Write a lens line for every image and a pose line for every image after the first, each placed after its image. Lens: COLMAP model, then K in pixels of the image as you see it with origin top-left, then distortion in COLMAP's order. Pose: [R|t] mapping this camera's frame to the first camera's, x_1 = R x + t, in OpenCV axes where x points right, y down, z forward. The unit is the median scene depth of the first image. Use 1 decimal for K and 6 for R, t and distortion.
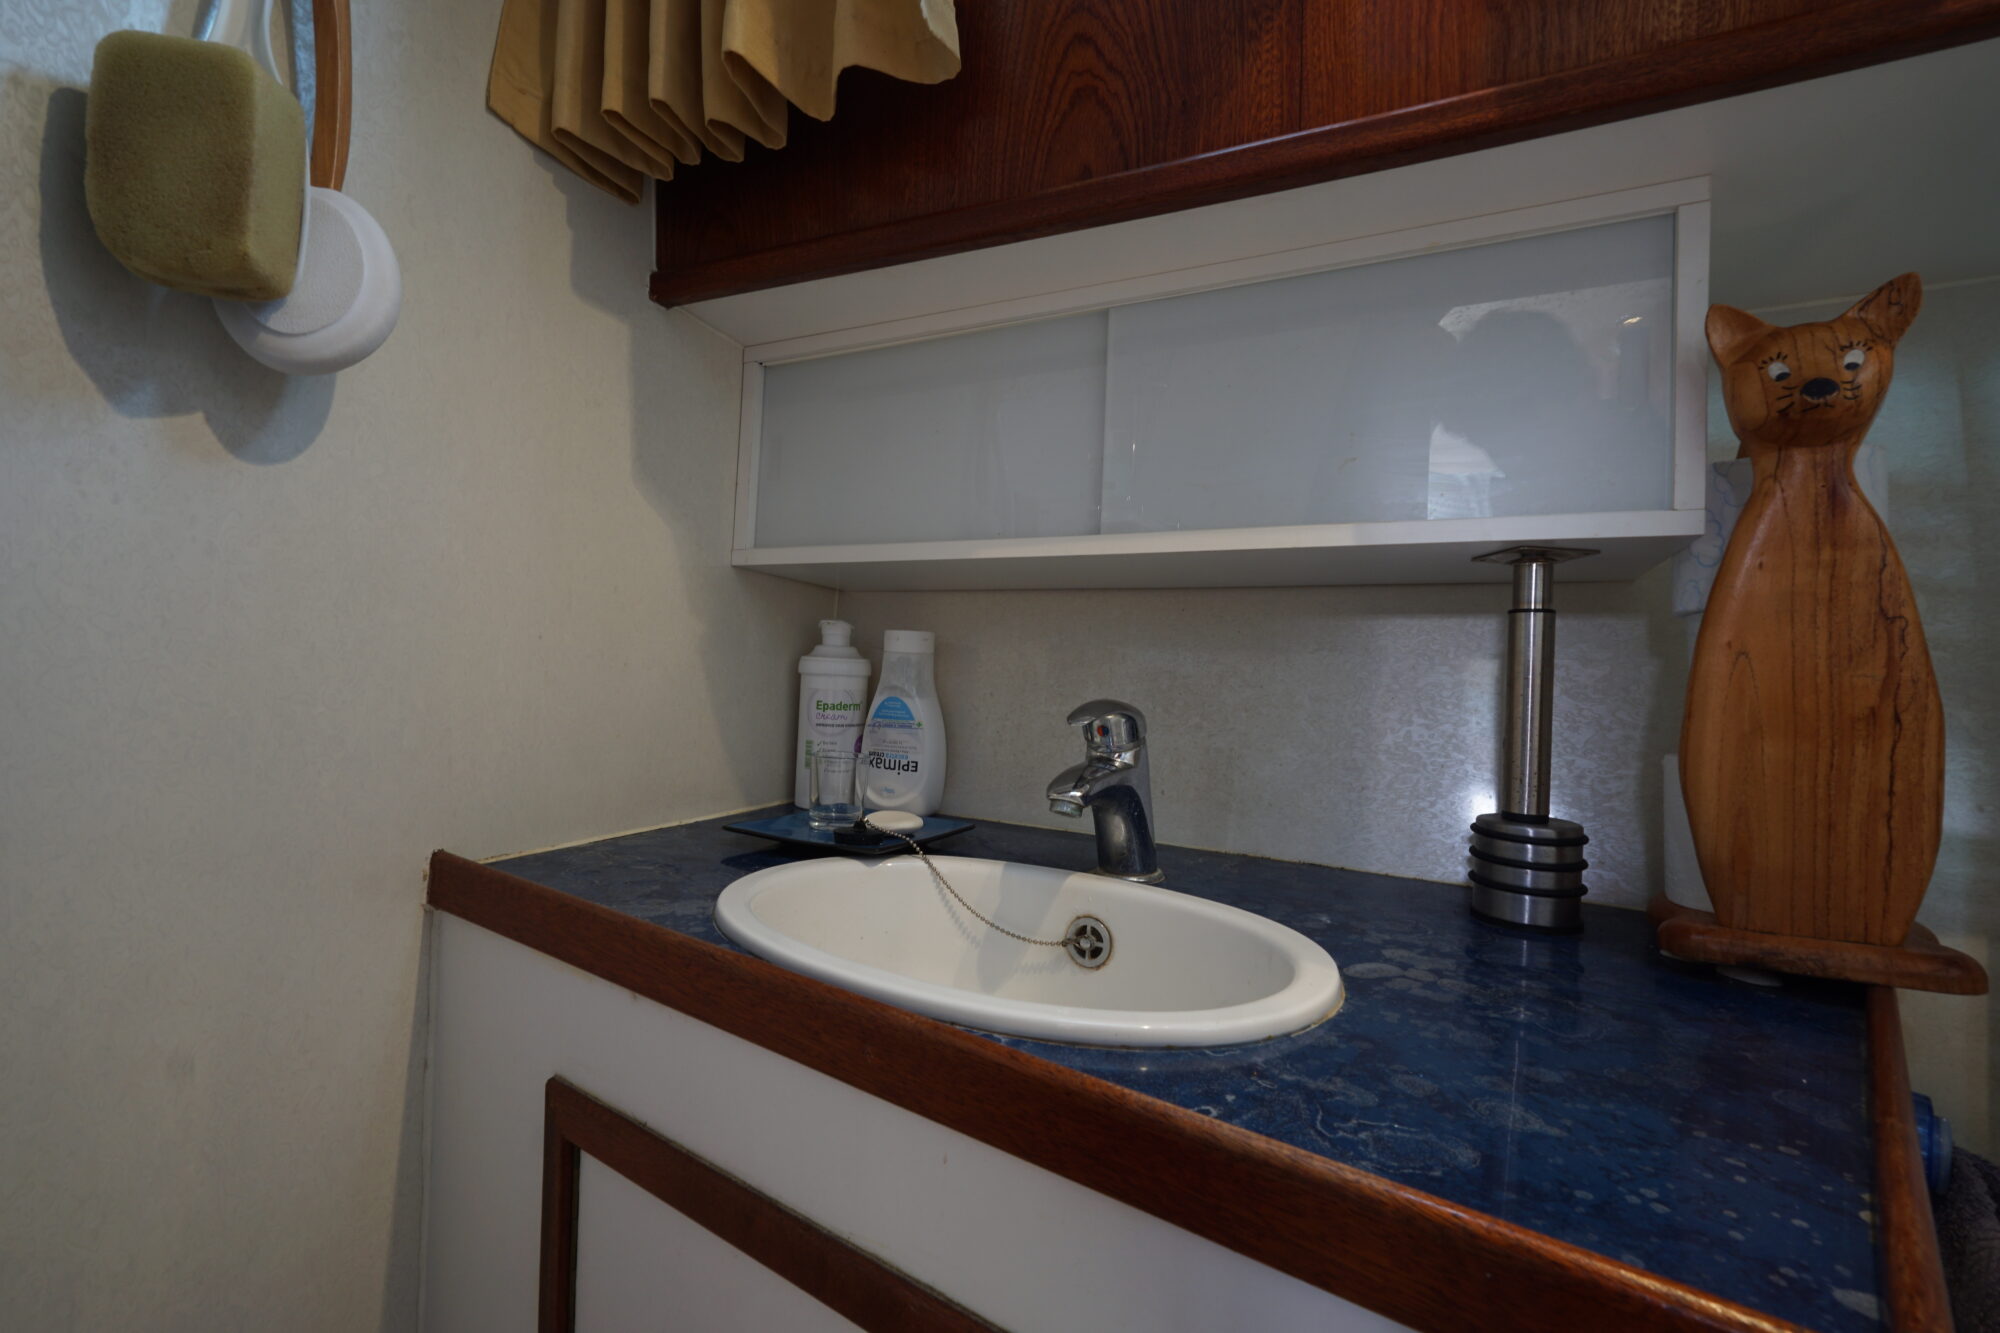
lens RADIAL K [[871.1, 0, 1000.0], [0, 871.1, 666.5], [0, 0, 1]] dist [0.001791, 0.007663]
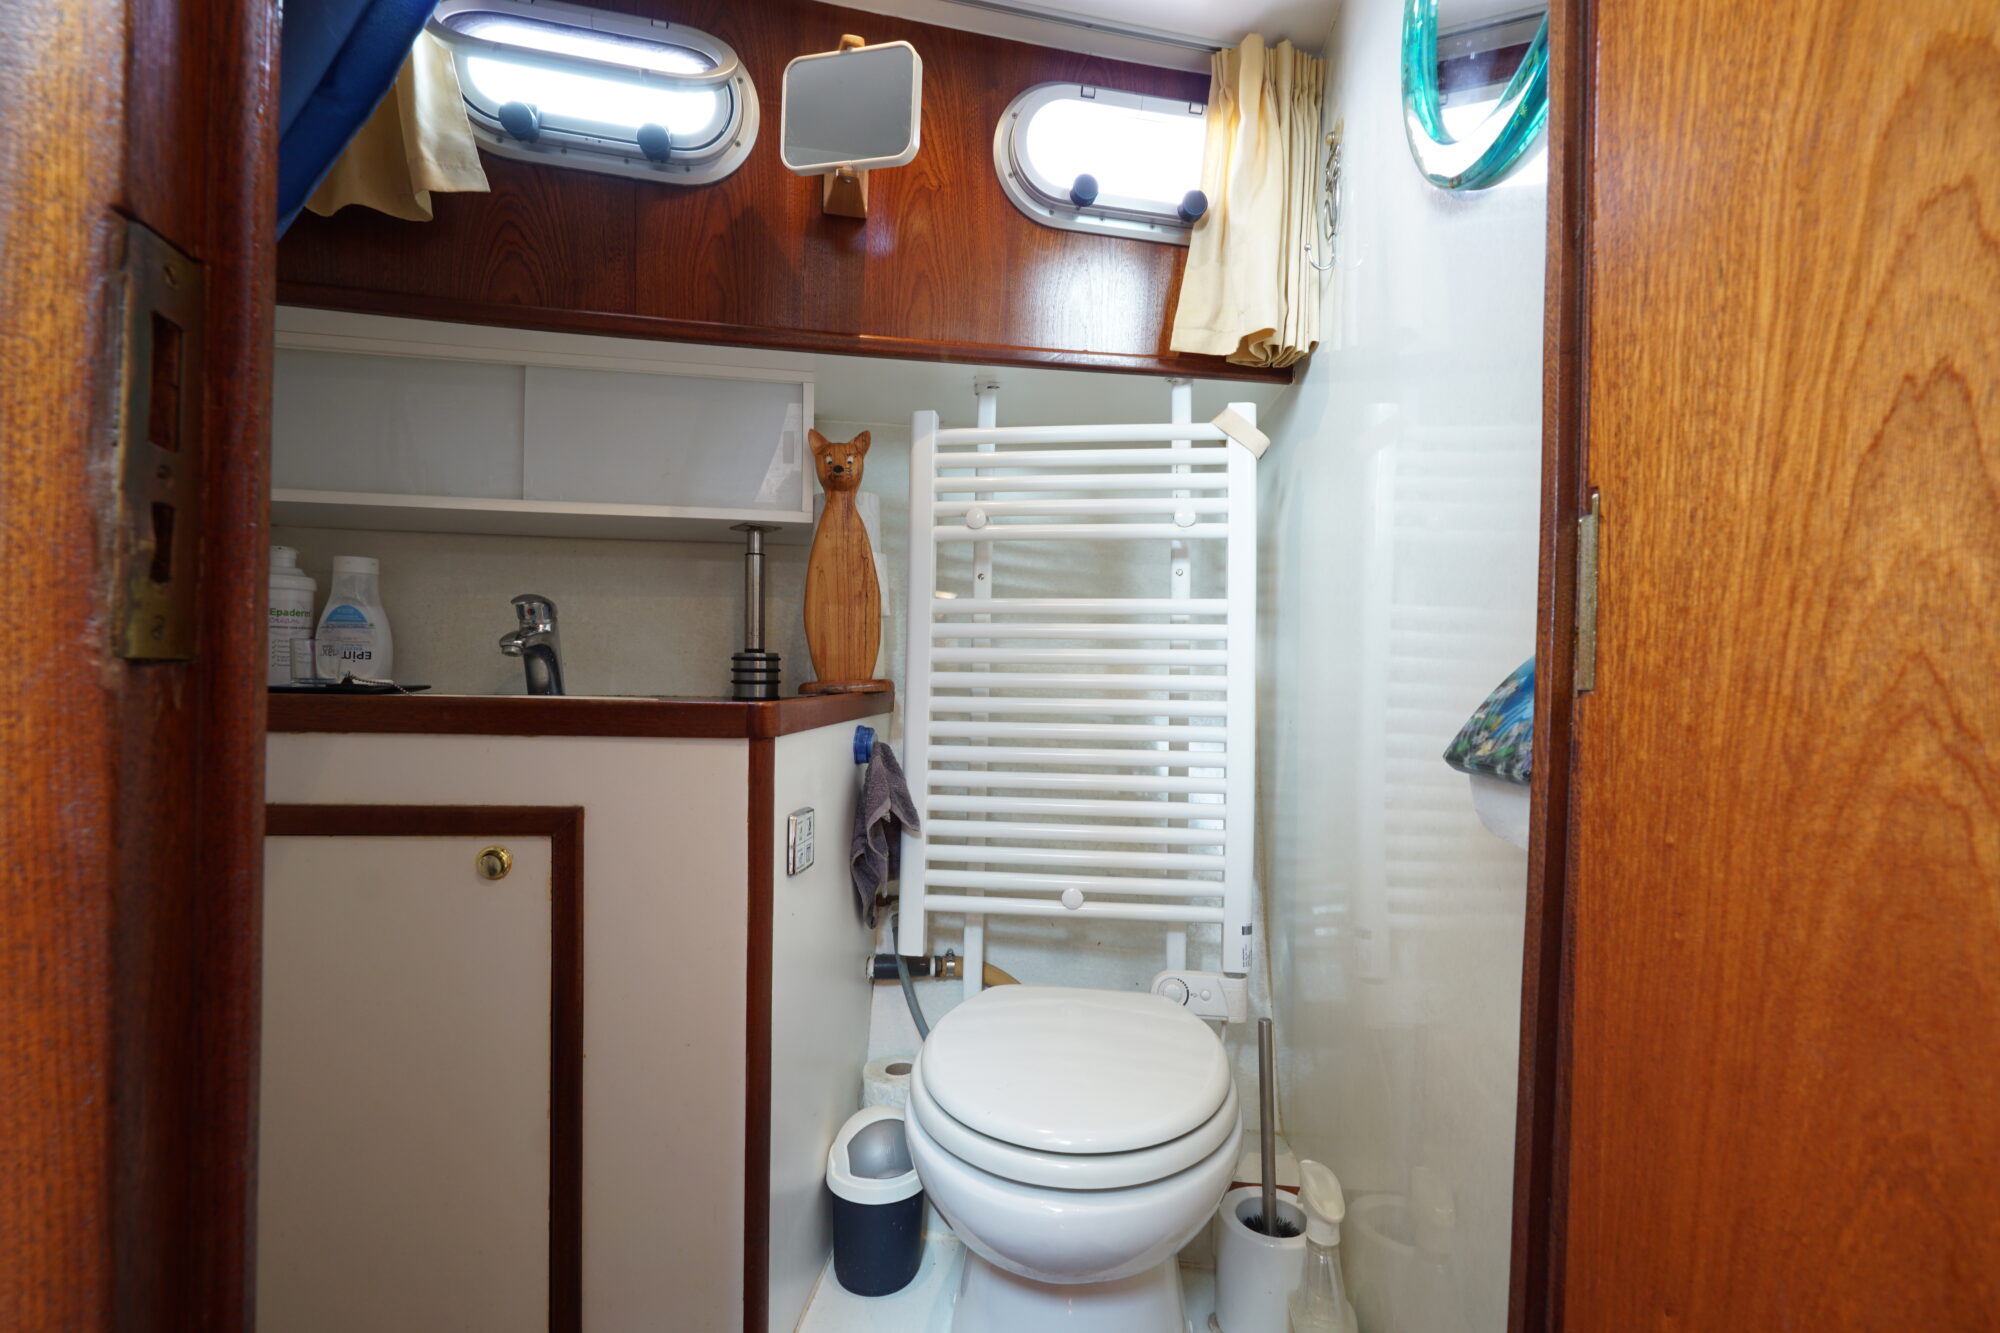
lens RADIAL K [[859.7, 0, 998.6], [0, 859.7, 667.7], [0, 0, 1]] dist [-0.016921, 0.005763]
pose [[0.774275, -0.030535, 0.632113, -0.247108], [0.015409, 0.999449, 0.029406, 0.150375], [-0.632662, -0.013028, 0.774318, -0.935189]]
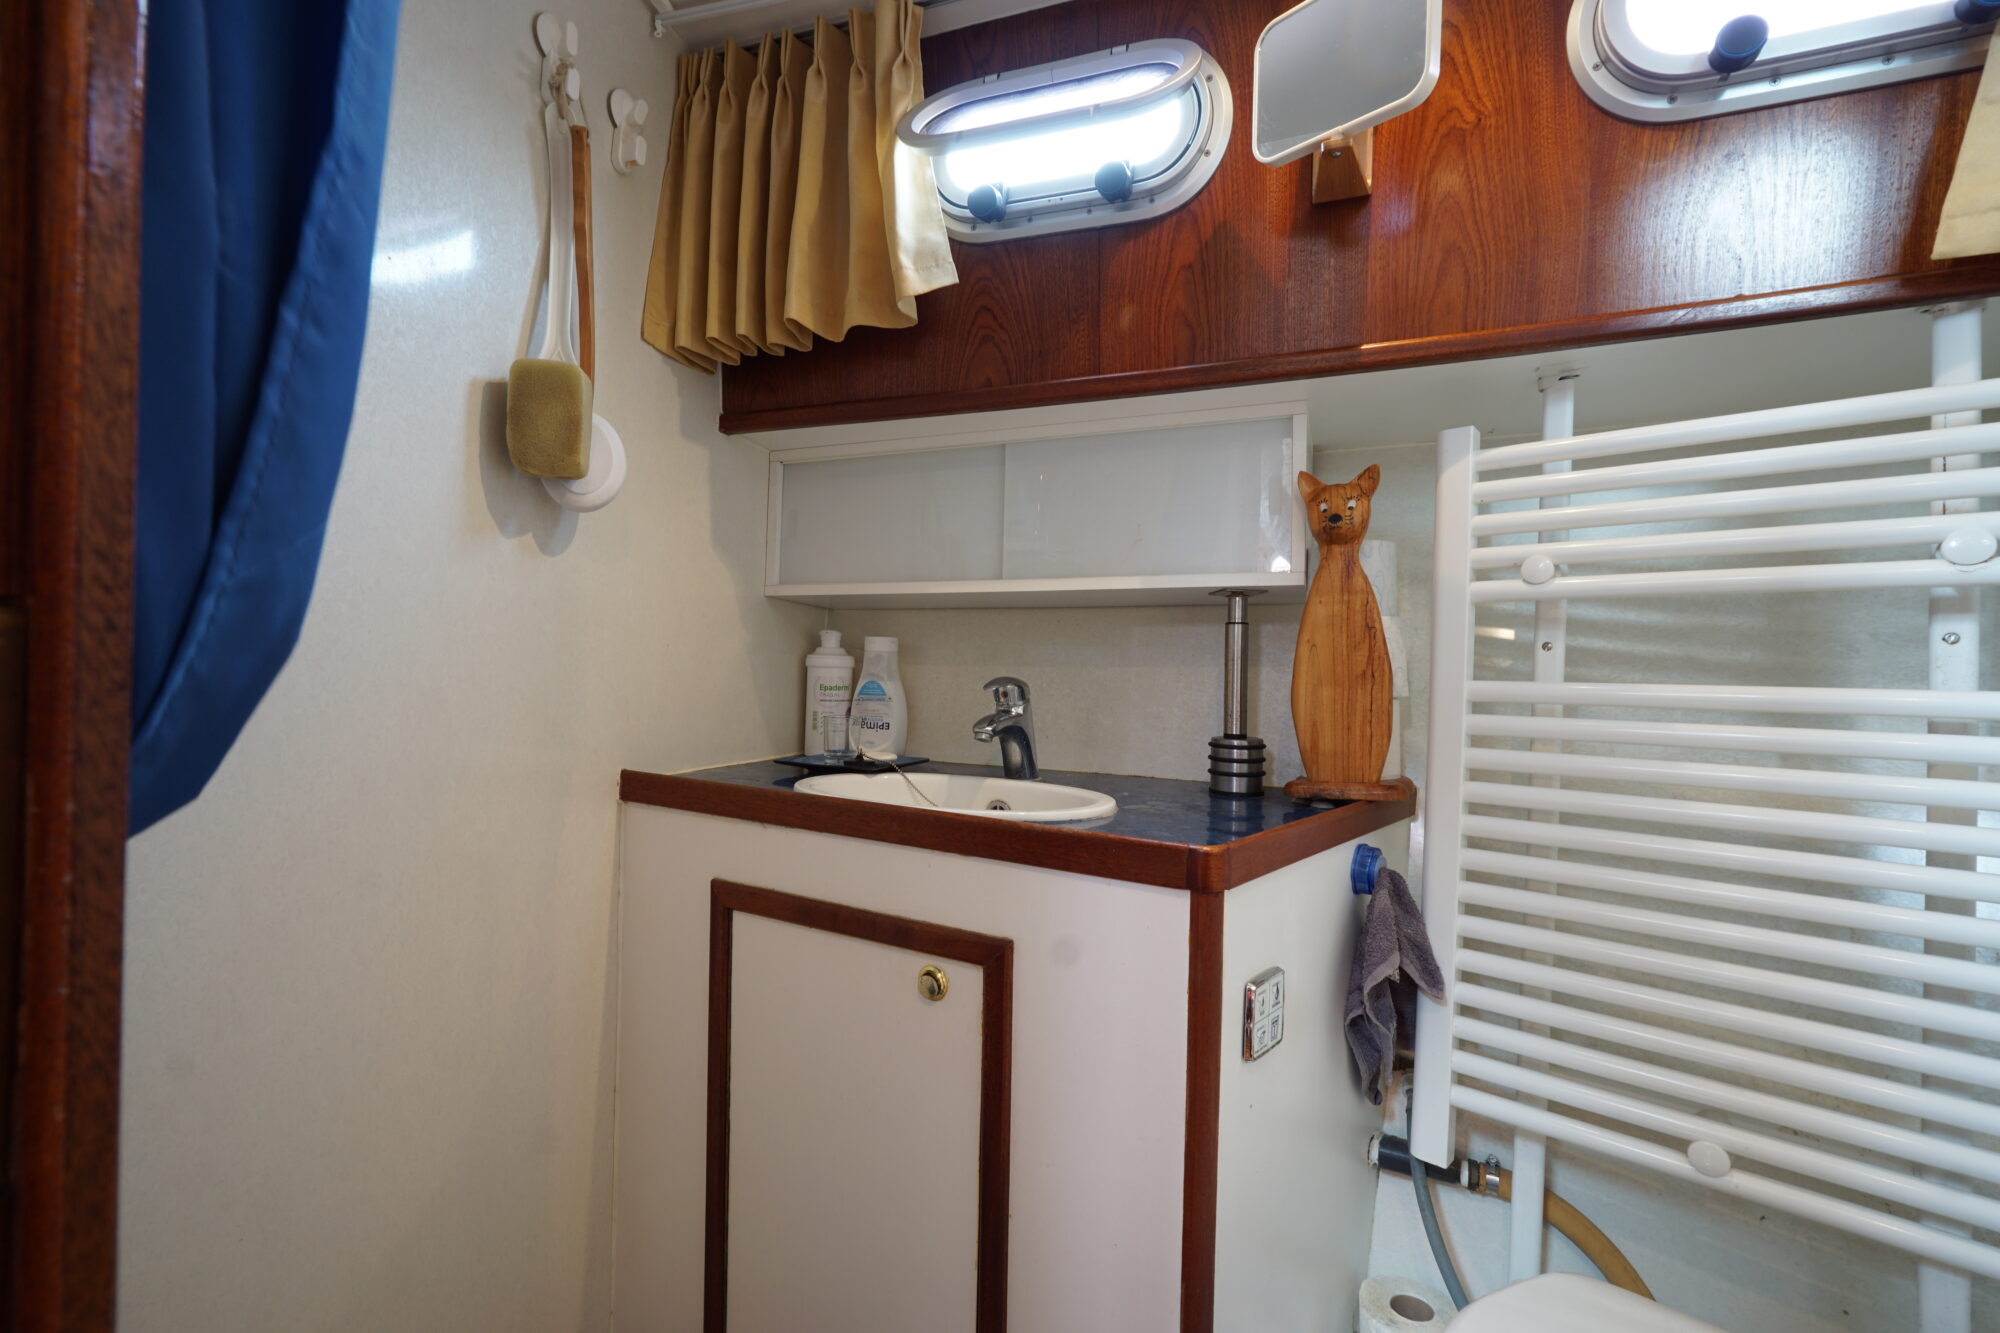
lens RADIAL K [[863.0, 0, 997.7], [0, 863.0, 667.9], [0, 0, 1]] dist [-0.017686, 0.007281]
pose [[0.996947, -0.017133, 0.076182, -0.025968], [0.016728, 0.999842, 0.005951, 0.010418], [-0.076272, -0.004658, 0.997076, -0.706899]]
